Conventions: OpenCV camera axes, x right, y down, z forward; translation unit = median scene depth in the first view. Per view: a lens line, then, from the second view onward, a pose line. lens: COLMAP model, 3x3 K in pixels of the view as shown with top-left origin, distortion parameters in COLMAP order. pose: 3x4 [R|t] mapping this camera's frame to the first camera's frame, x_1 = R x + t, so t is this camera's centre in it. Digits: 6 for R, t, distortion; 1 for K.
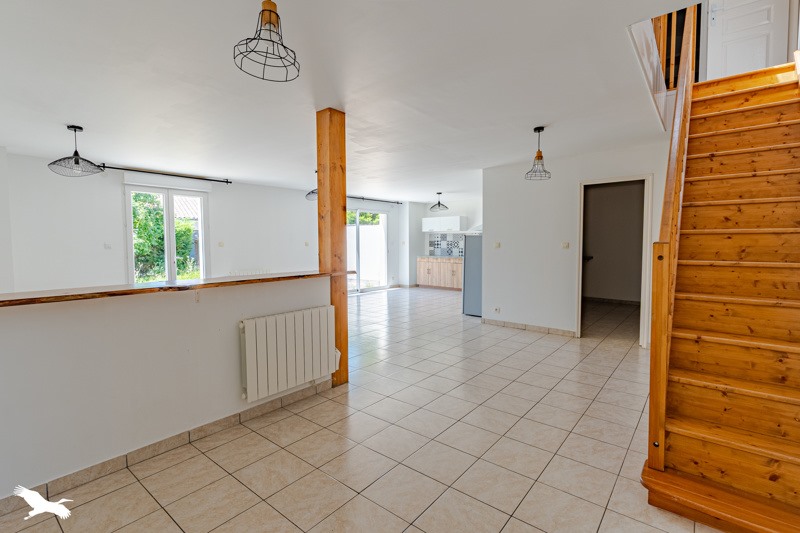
lens RADIAL K [[378.7, 0, 400.4], [0, 378.7, 266.6], [0, 0, 1]] dist [-0.006063, -0.000505]
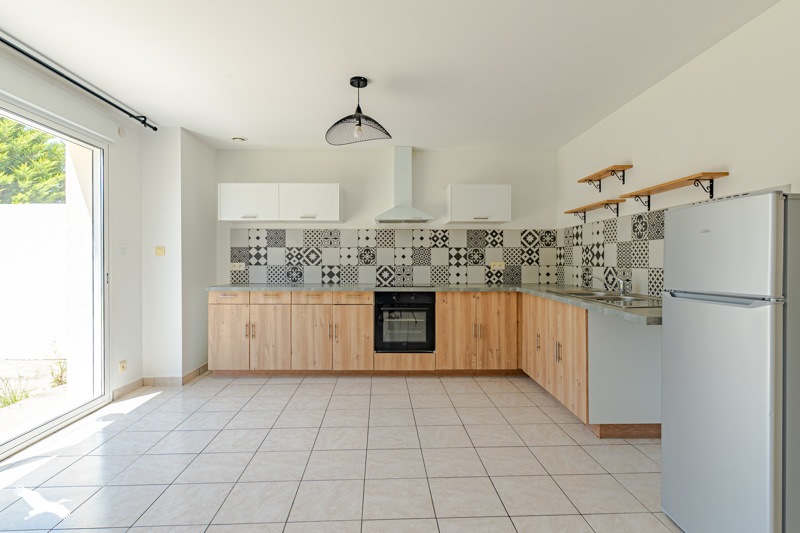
lens RADIAL K [[378.7, 0, 399.2], [0, 378.7, 265.3], [0, 0, 1]] dist [-0.006063, -0.000505]
pose [[0.744122, -0.005896, 0.668018, -0.057541], [0.034622, 0.998958, -0.029750, -0.032704], [-0.667146, 0.045266, 0.743550, 0.621518]]
